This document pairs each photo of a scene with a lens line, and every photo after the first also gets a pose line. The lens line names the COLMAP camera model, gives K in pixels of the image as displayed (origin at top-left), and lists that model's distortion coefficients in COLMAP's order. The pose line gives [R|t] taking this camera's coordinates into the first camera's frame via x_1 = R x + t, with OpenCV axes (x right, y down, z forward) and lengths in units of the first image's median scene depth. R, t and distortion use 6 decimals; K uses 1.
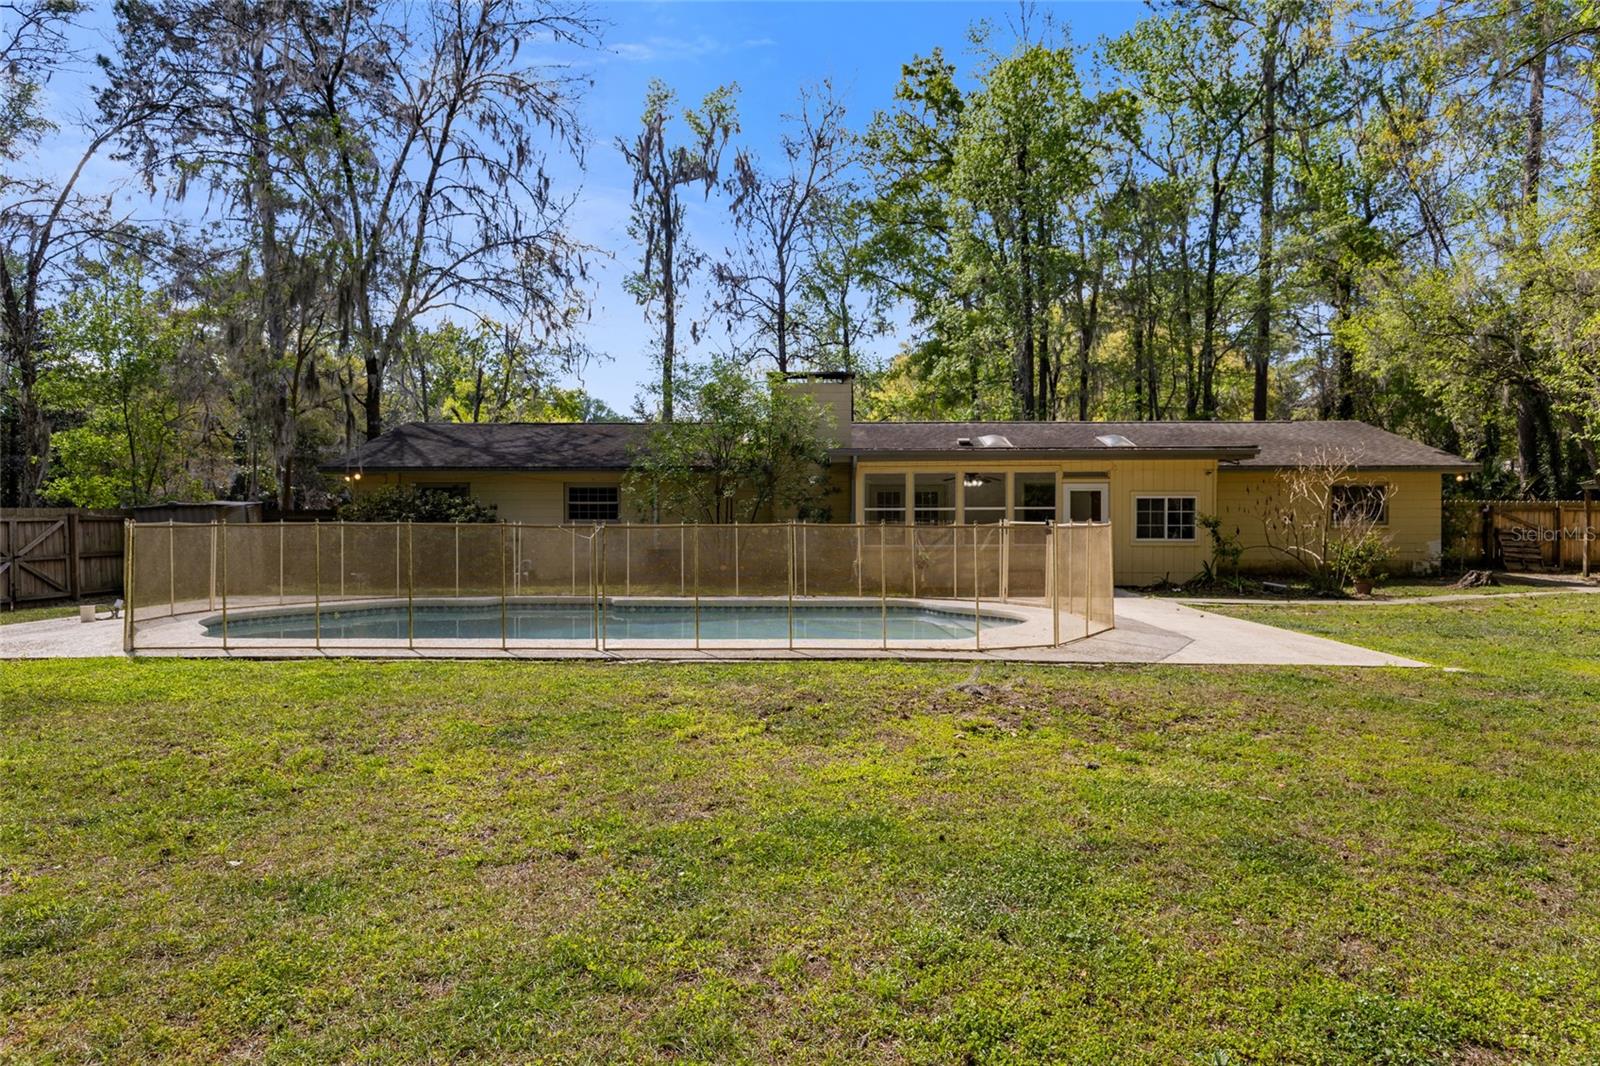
lens RADIAL K [[999.8, 0, 798.9], [0, 999.8, 534.4], [0, 0, 1]] dist [0.000703, -0.000259]
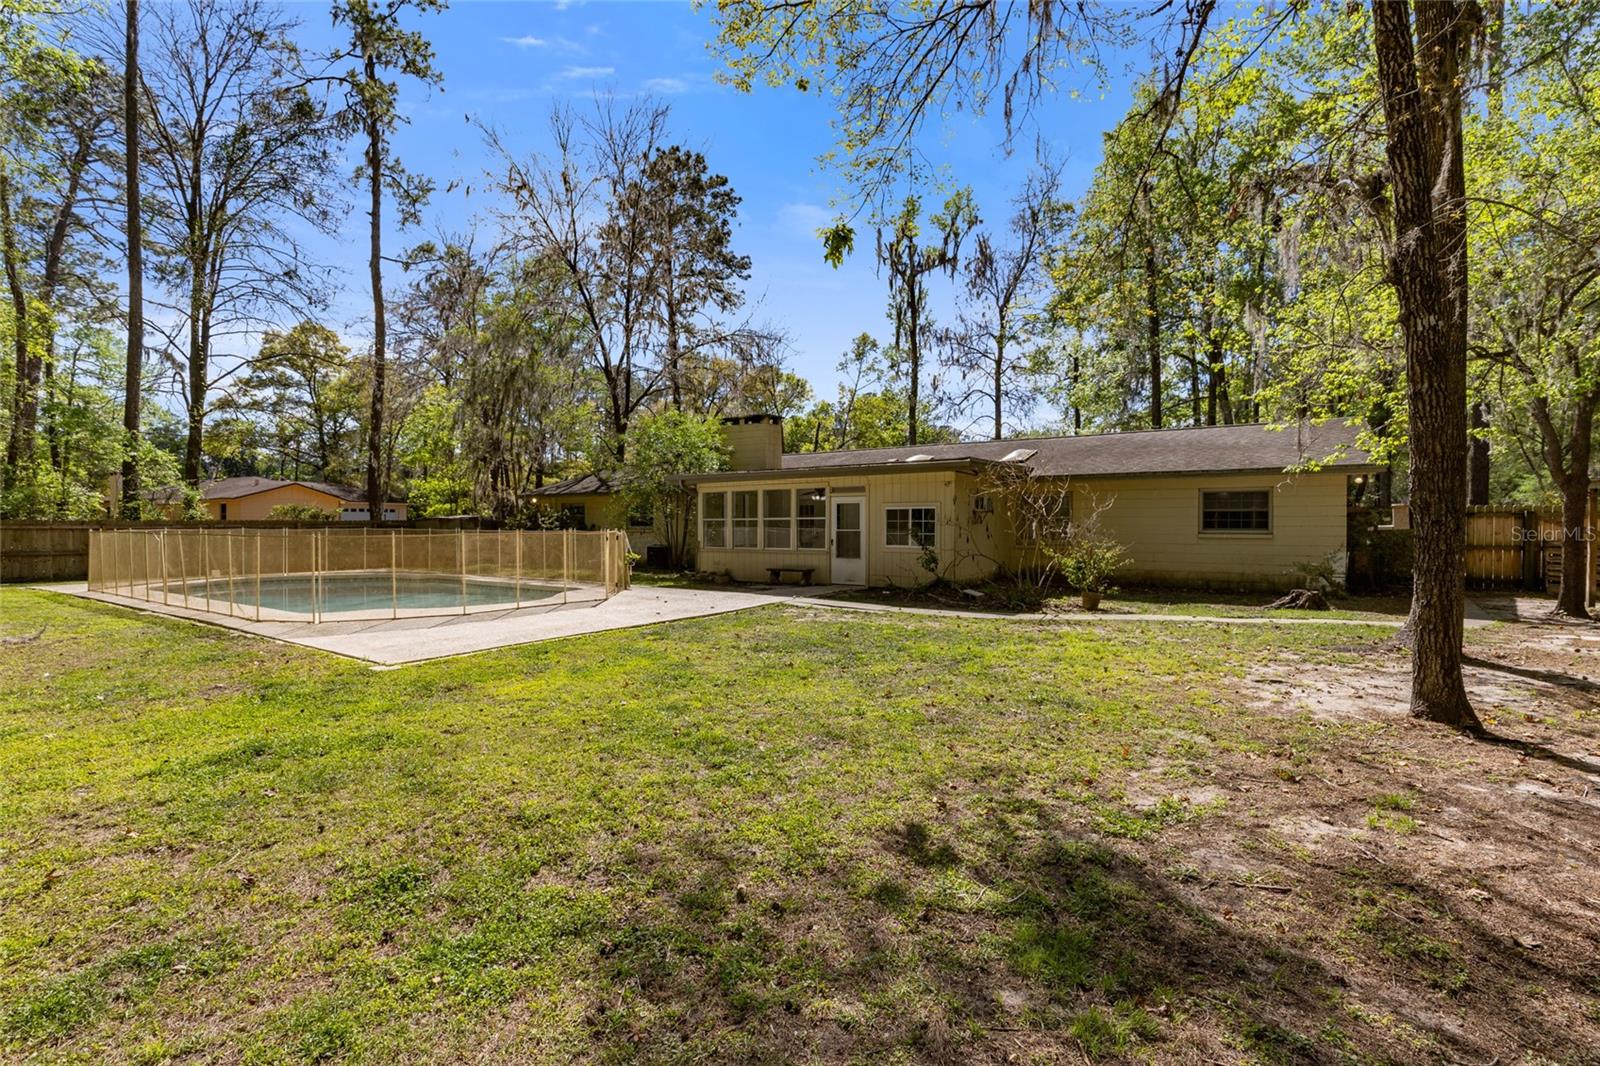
lens RADIAL K [[720.1, 0, 798.9], [0, 720.1, 526.9], [0, 0, 1]] dist [0.009116, -0.001542]
pose [[0.855134, 0.005466, -0.518378, 0.246134], [-0.010722, 0.999917, -0.007144, -0.003470], [0.518296, 0.011667, 0.855122, 0.094740]]
